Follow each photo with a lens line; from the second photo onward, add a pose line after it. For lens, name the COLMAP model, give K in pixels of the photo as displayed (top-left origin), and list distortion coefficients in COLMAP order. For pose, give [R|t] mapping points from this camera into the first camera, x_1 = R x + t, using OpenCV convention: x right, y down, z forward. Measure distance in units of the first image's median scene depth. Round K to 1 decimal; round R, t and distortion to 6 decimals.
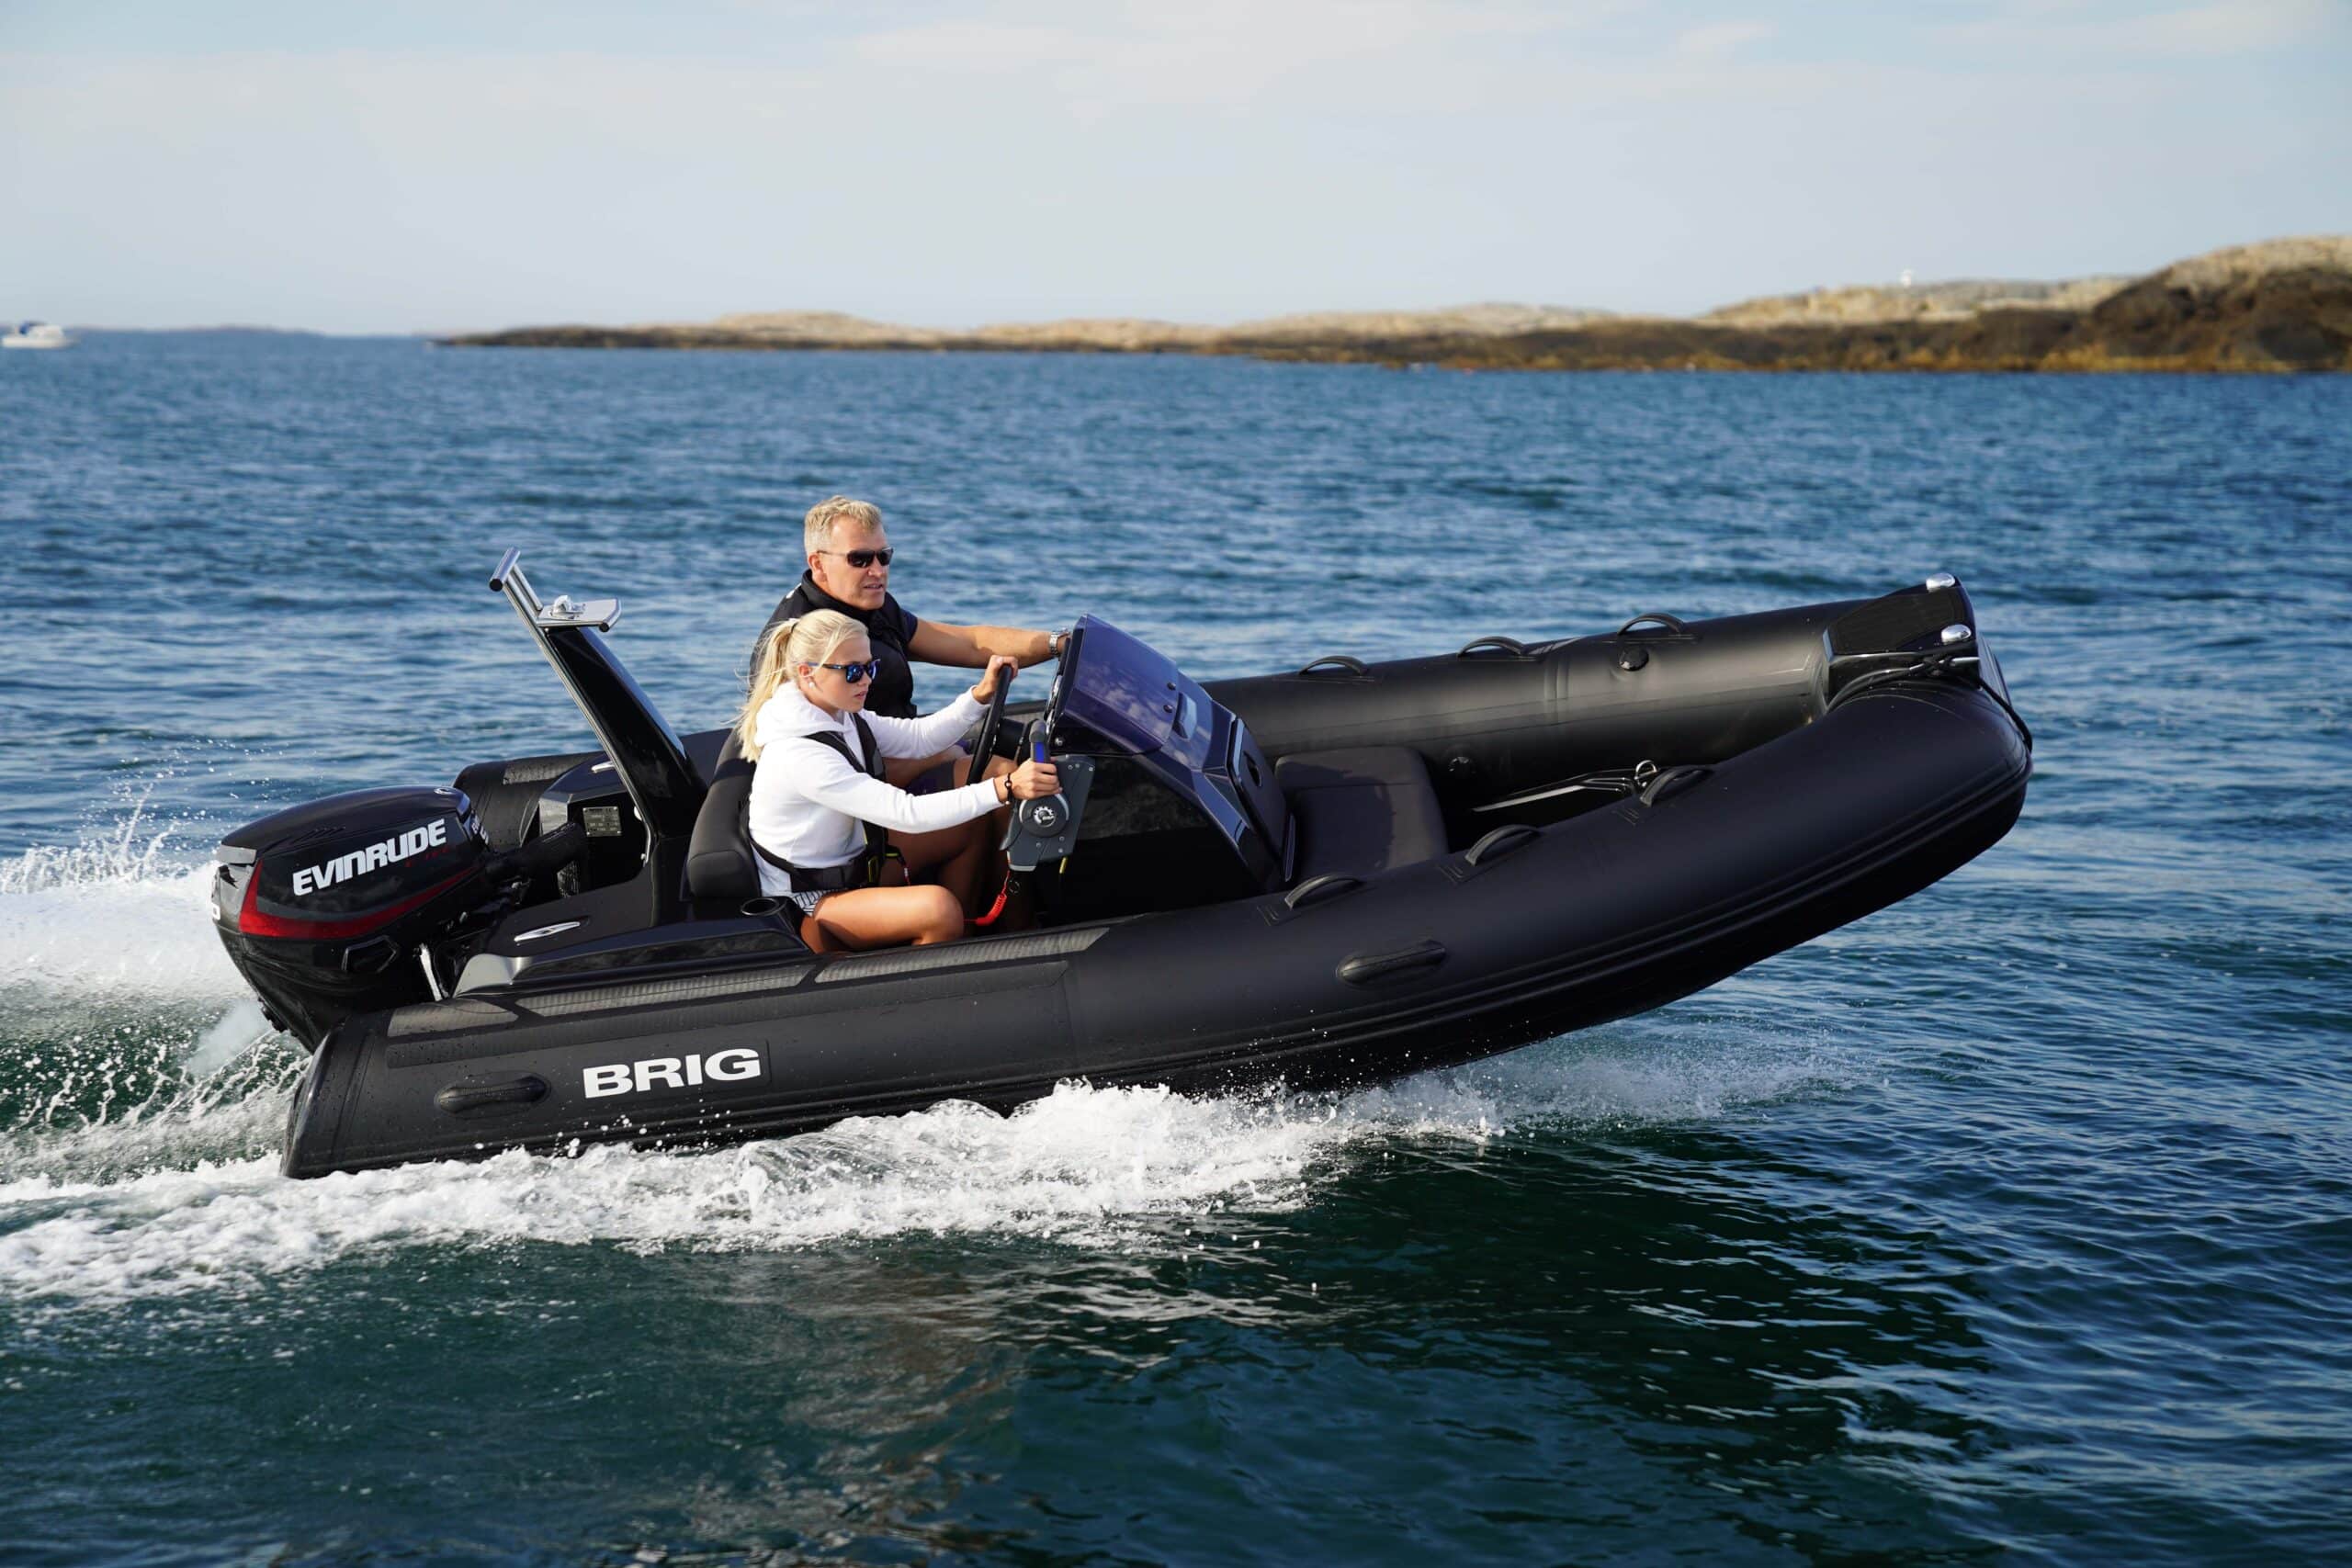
lens RADIAL K [[4674.8, 0, 1176.0], [0, 4674.8, 784.0], [0, 0, 1]] dist [0.377307, 0.479917]
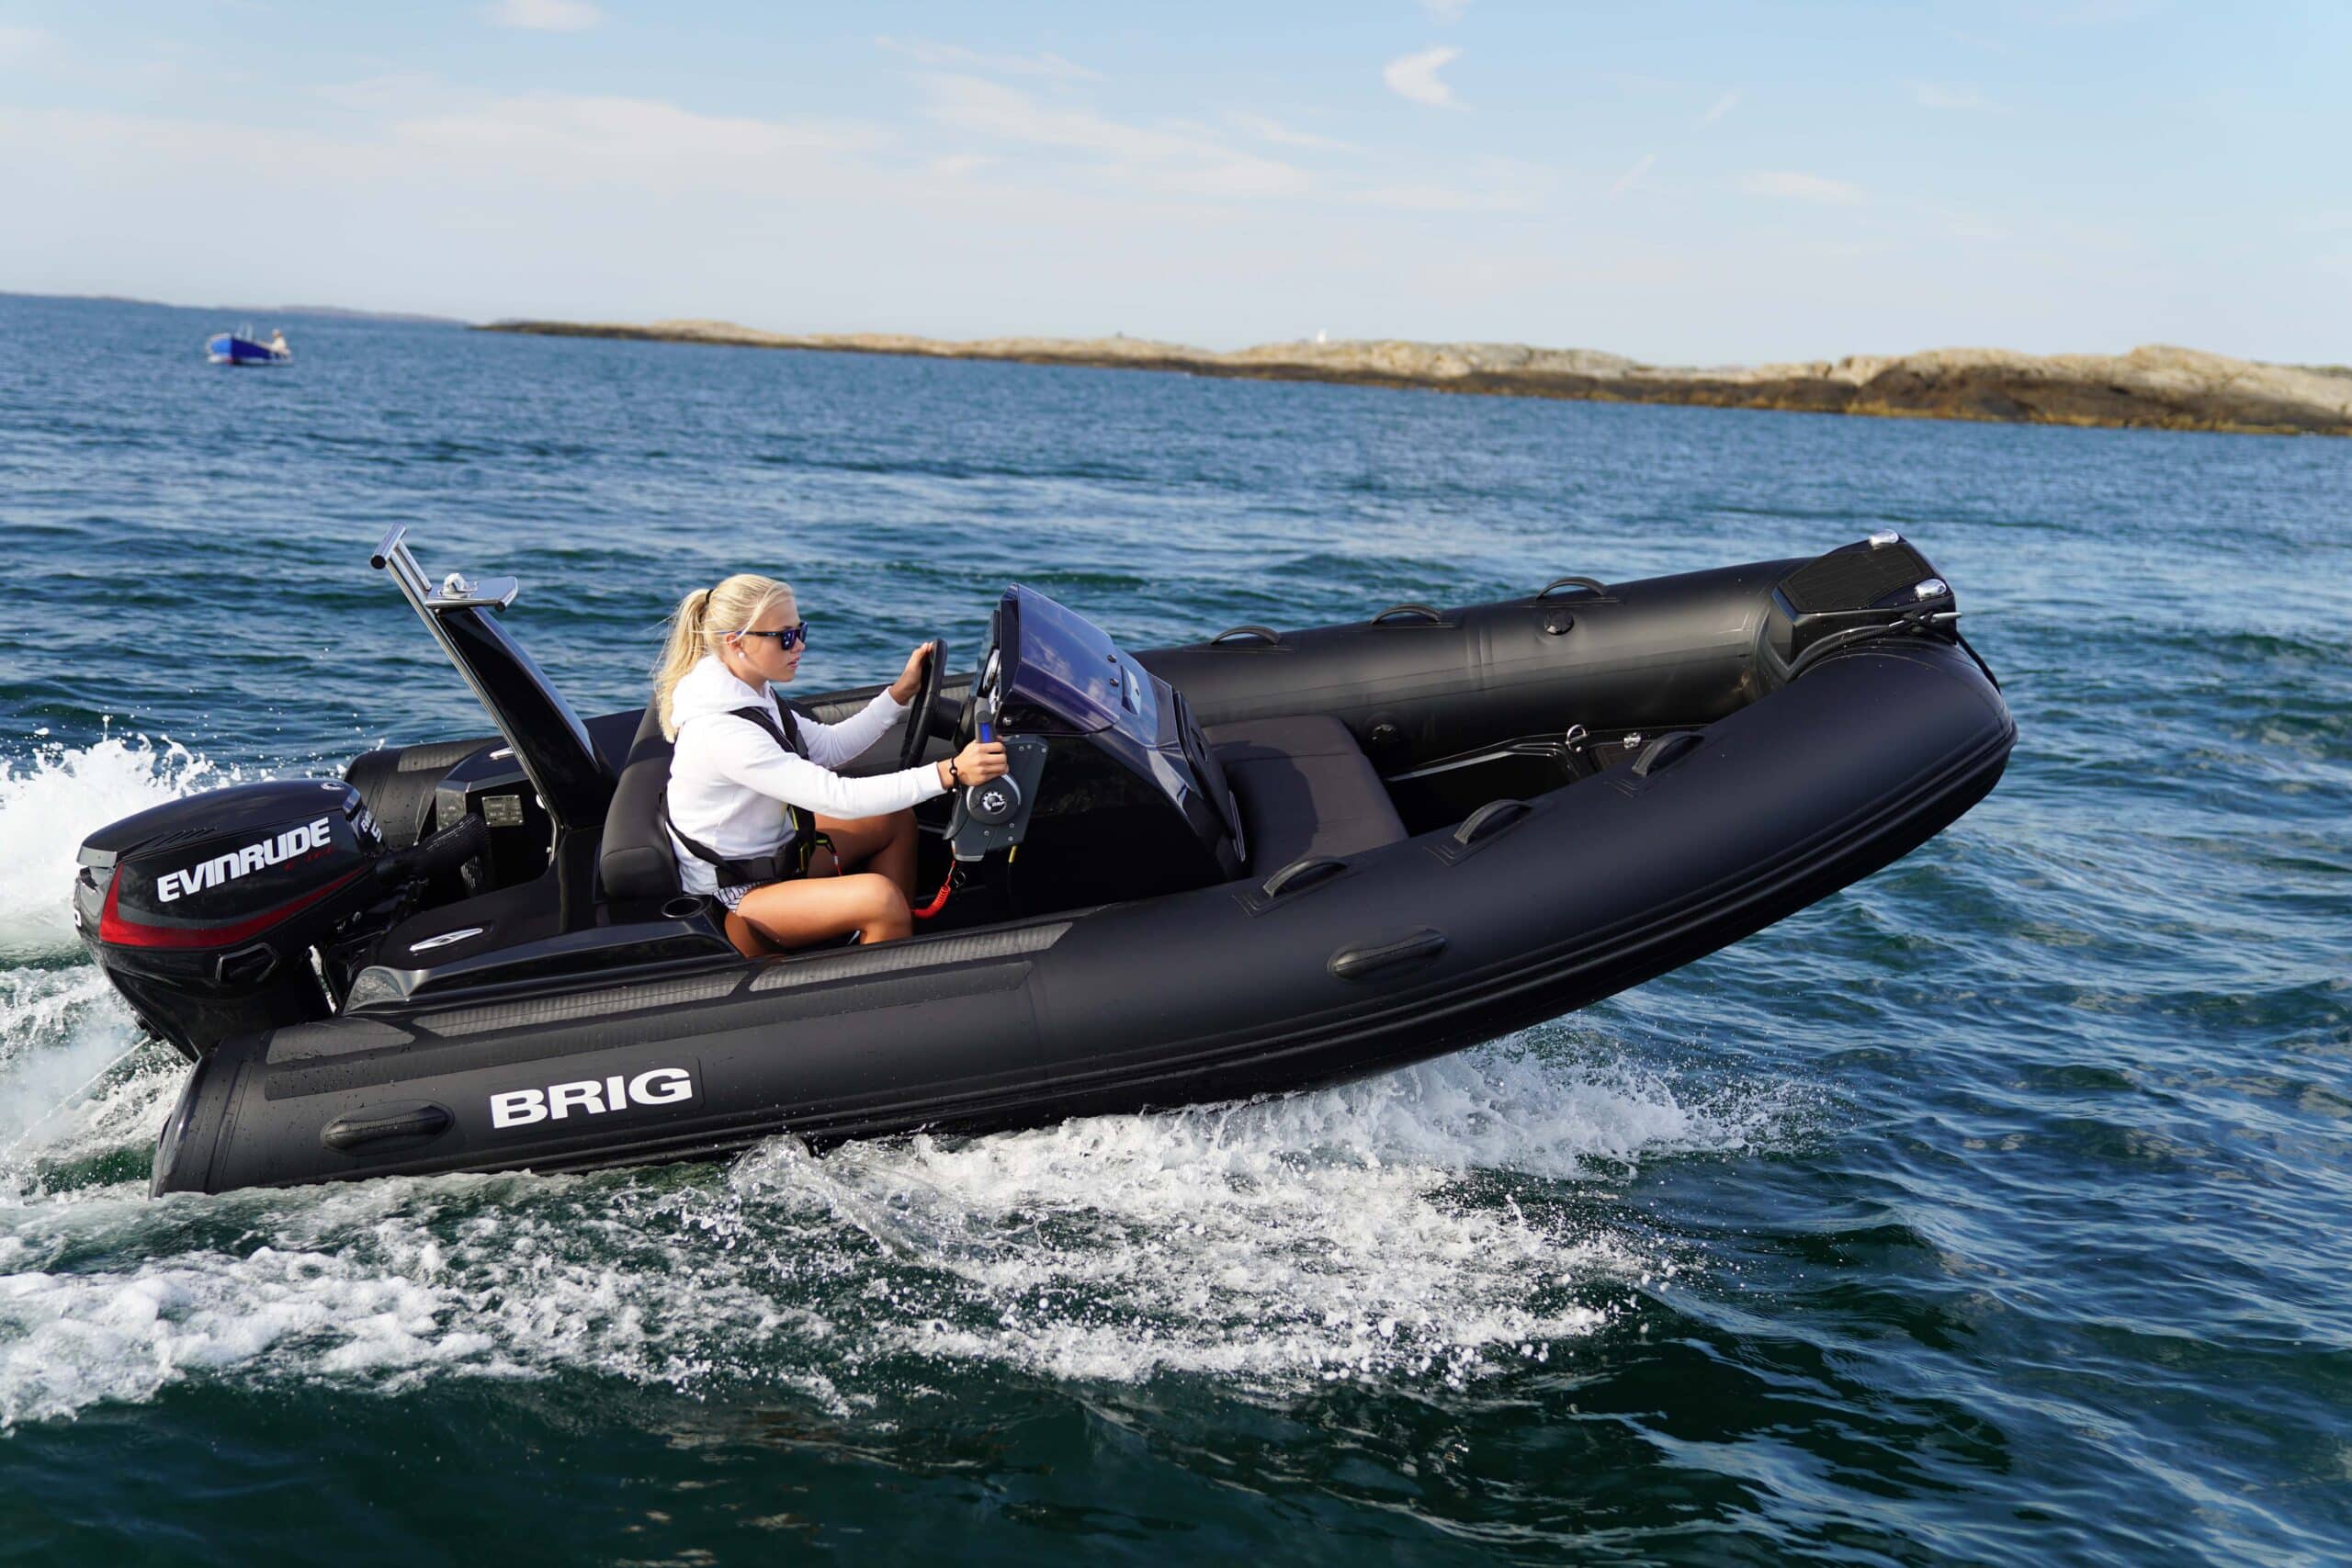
lens RADIAL K [[2821.7, 0, 1178.5], [0, 2821.7, 749.6], [0, 0, 1]] dist [-0.006868, 1.543149]
pose [[0.992747, -0.023331, 0.117933, -0.055875], [0.022070, 0.999685, 0.011983, -0.009050], [-0.118175, -0.009293, 0.992949, 0.430339]]
